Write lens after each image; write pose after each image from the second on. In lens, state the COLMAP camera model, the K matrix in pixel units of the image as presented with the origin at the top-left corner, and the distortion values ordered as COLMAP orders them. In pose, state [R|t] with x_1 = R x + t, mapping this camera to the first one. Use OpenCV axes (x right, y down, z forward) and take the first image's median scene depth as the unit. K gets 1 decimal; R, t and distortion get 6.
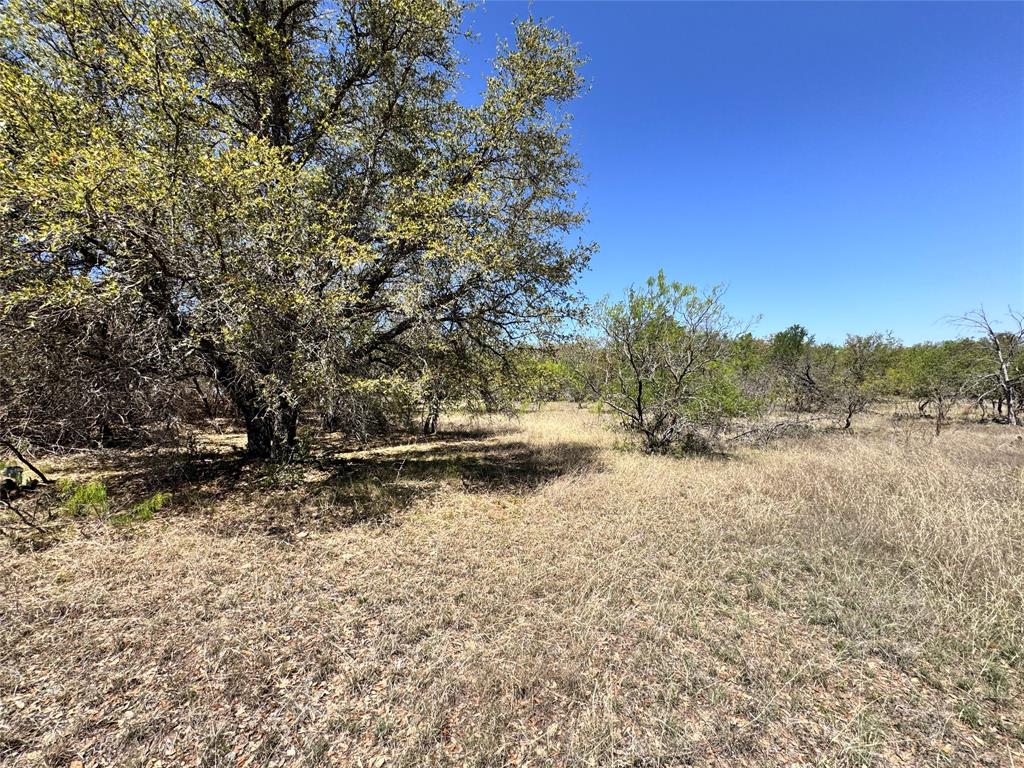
lens RADIAL K [[408.1, 0, 512.3], [0, 408.1, 380.2], [0, 0, 1]] dist [-0.003719, 0.000569]
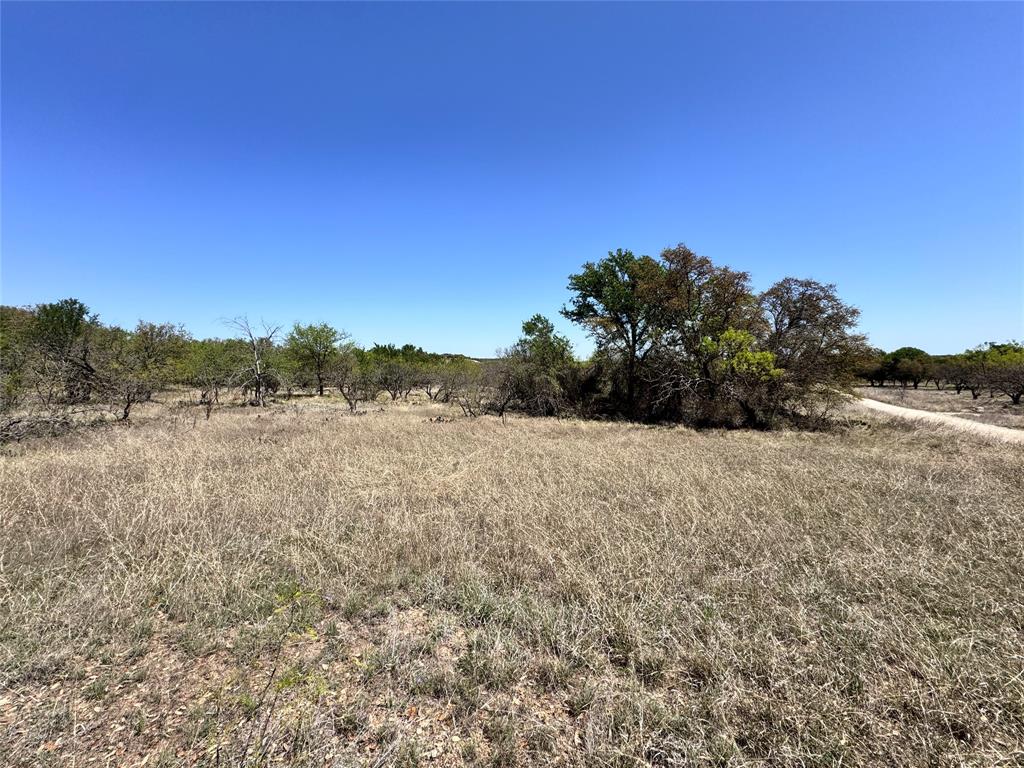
lens RADIAL K [[408.1, 0, 512.6], [0, 408.1, 381.1], [0, 0, 1]] dist [-0.003719, 0.000569]
pose [[0.144982, 0.010005, 0.989384, 0.071275], [-0.038998, 0.999230, -0.004390, -0.001935], [-0.988665, -0.037947, 0.145260, -0.055584]]
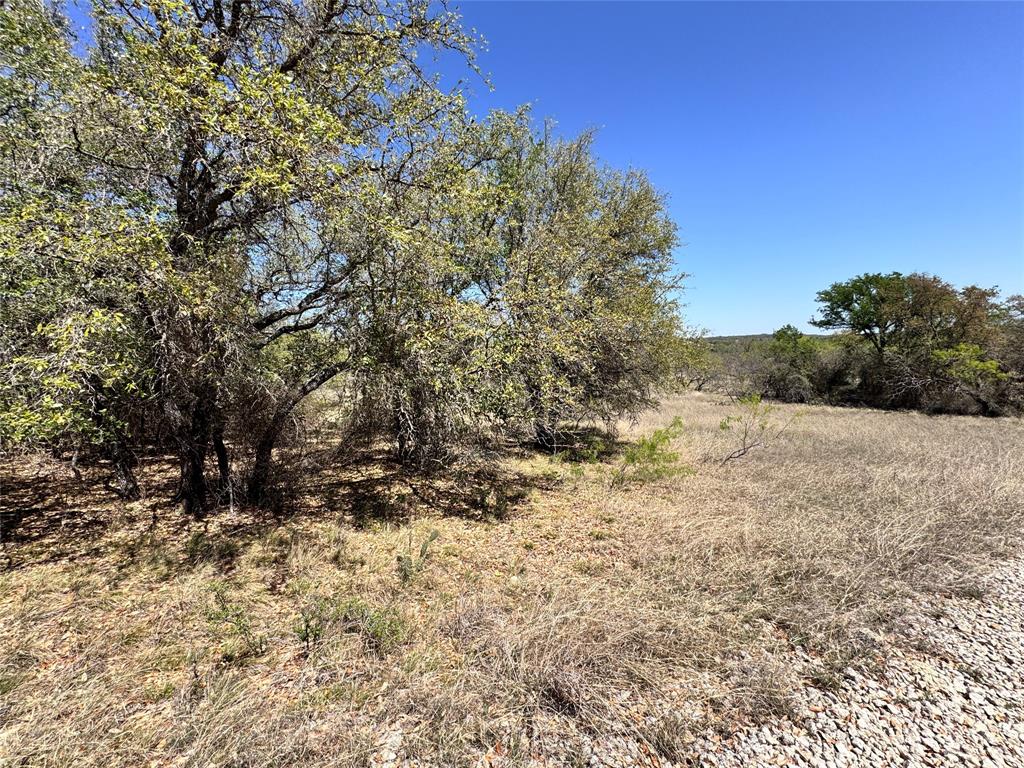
lens RADIAL K [[408.1, 0, 510.2], [0, 408.1, 383.9], [0, 0, 1]] dist [-0.003719, 0.000569]
pose [[0.598107, -0.036215, 0.800598, -2.674191], [-0.015068, 0.998294, 0.056415, -0.201585], [-0.801275, -0.045806, 0.596541, 0.014745]]
